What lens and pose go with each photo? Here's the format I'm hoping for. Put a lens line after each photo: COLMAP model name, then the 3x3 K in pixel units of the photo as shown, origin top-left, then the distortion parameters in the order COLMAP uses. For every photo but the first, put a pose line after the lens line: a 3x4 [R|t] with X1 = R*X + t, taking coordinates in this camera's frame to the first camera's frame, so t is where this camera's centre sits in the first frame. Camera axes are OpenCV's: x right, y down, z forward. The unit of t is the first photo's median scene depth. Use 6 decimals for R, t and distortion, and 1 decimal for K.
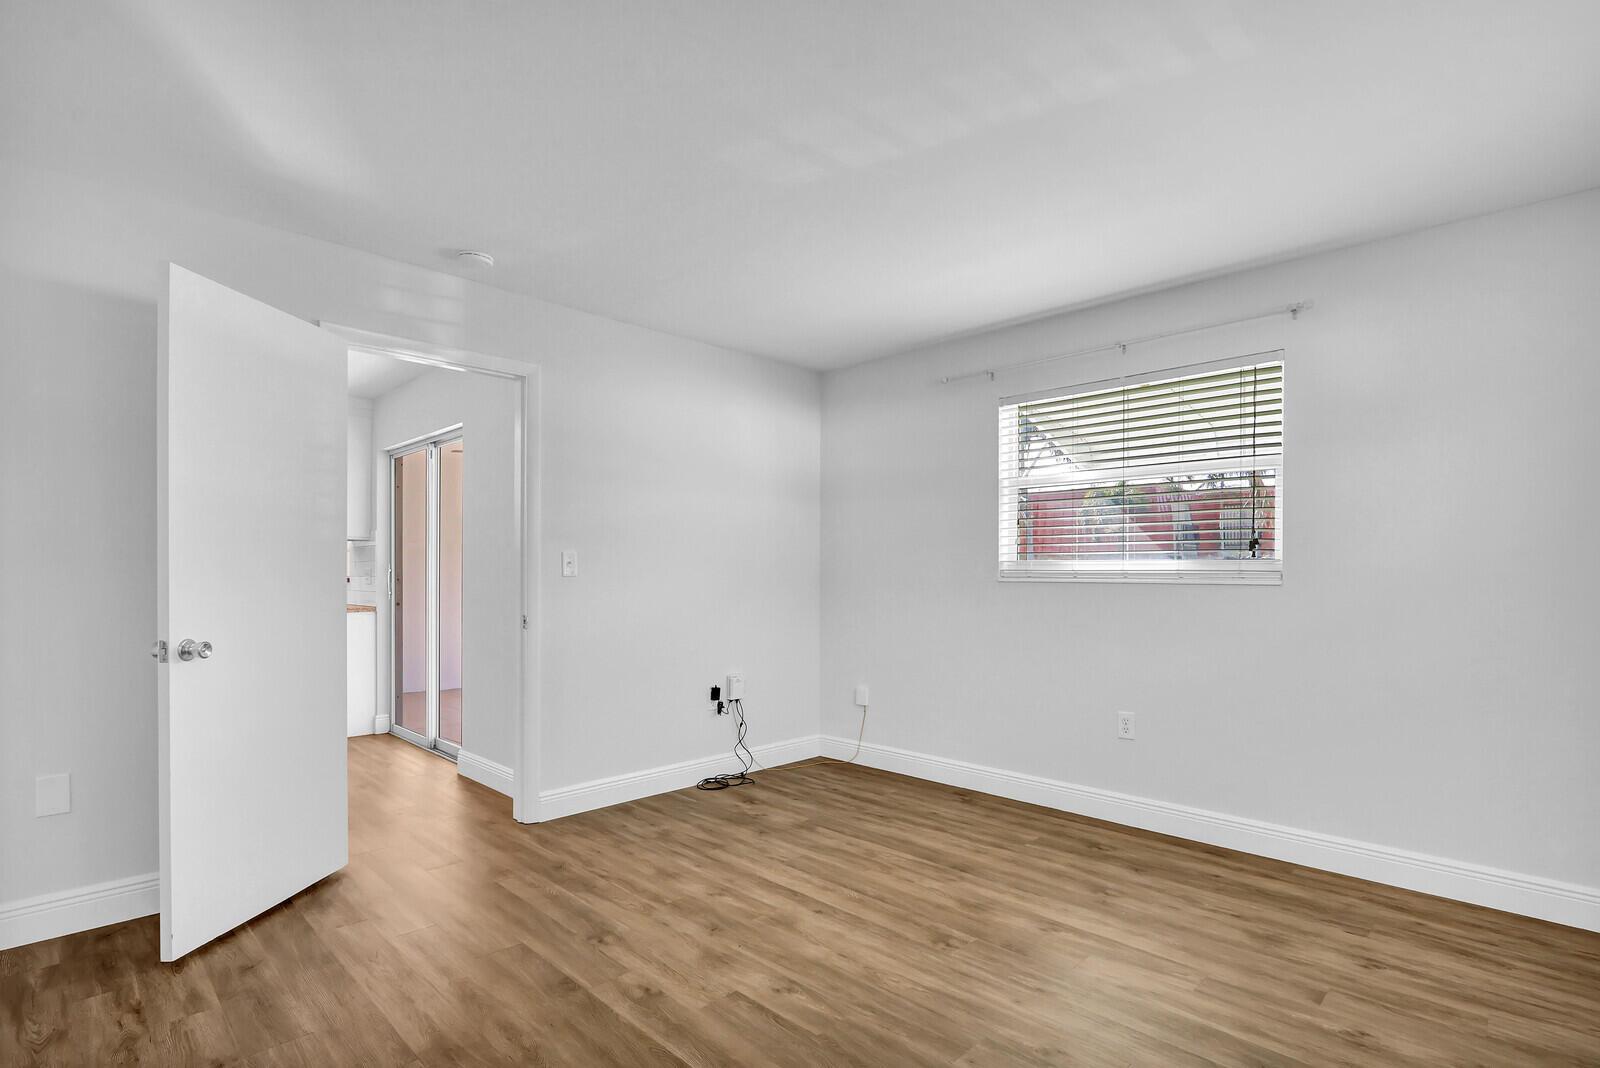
lens RADIAL K [[764.4, 0, 807.9], [0, 764.4, 581.3], [0, 0, 1]] dist [-0.002292, -0.000376]
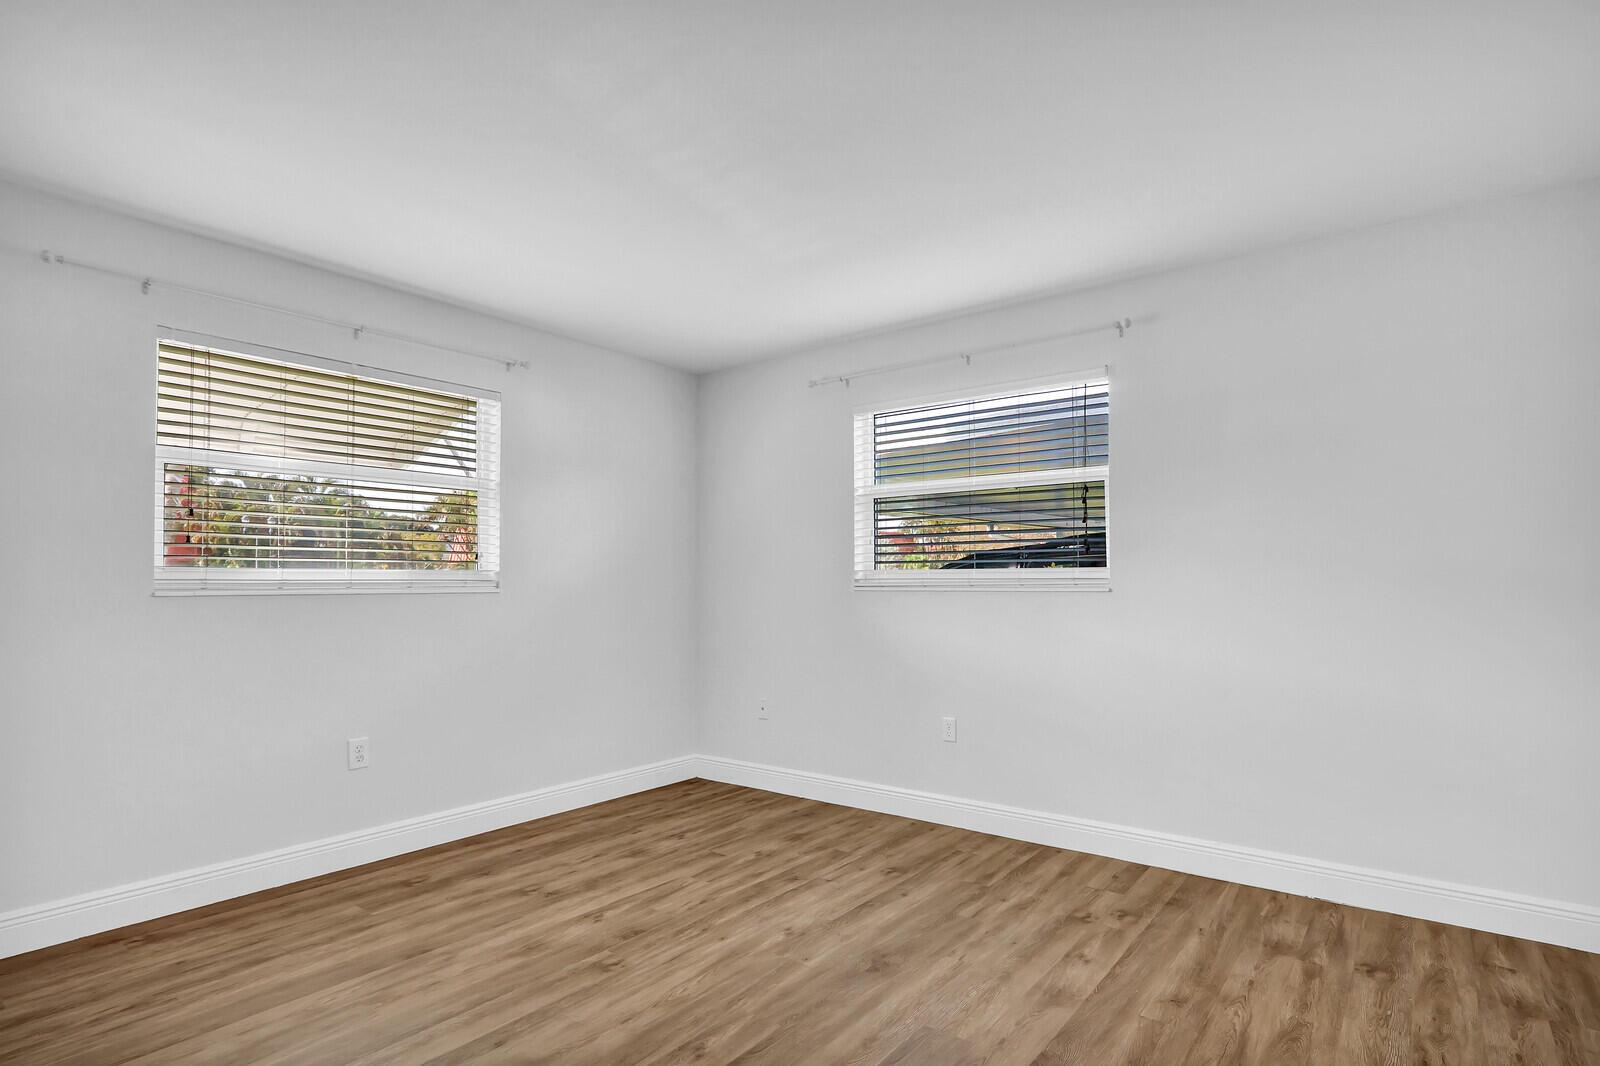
lens RADIAL K [[828.5, 0, 805.5], [0, 828.5, 560.0], [0, 0, 1]] dist [-0.002133, -0.000888]
pose [[-0.112048, 0.023581, 0.993423, -0.760547], [0.010975, 0.999687, -0.022492, -0.012953], [-0.993642, 0.008382, -0.112272, 0.728595]]
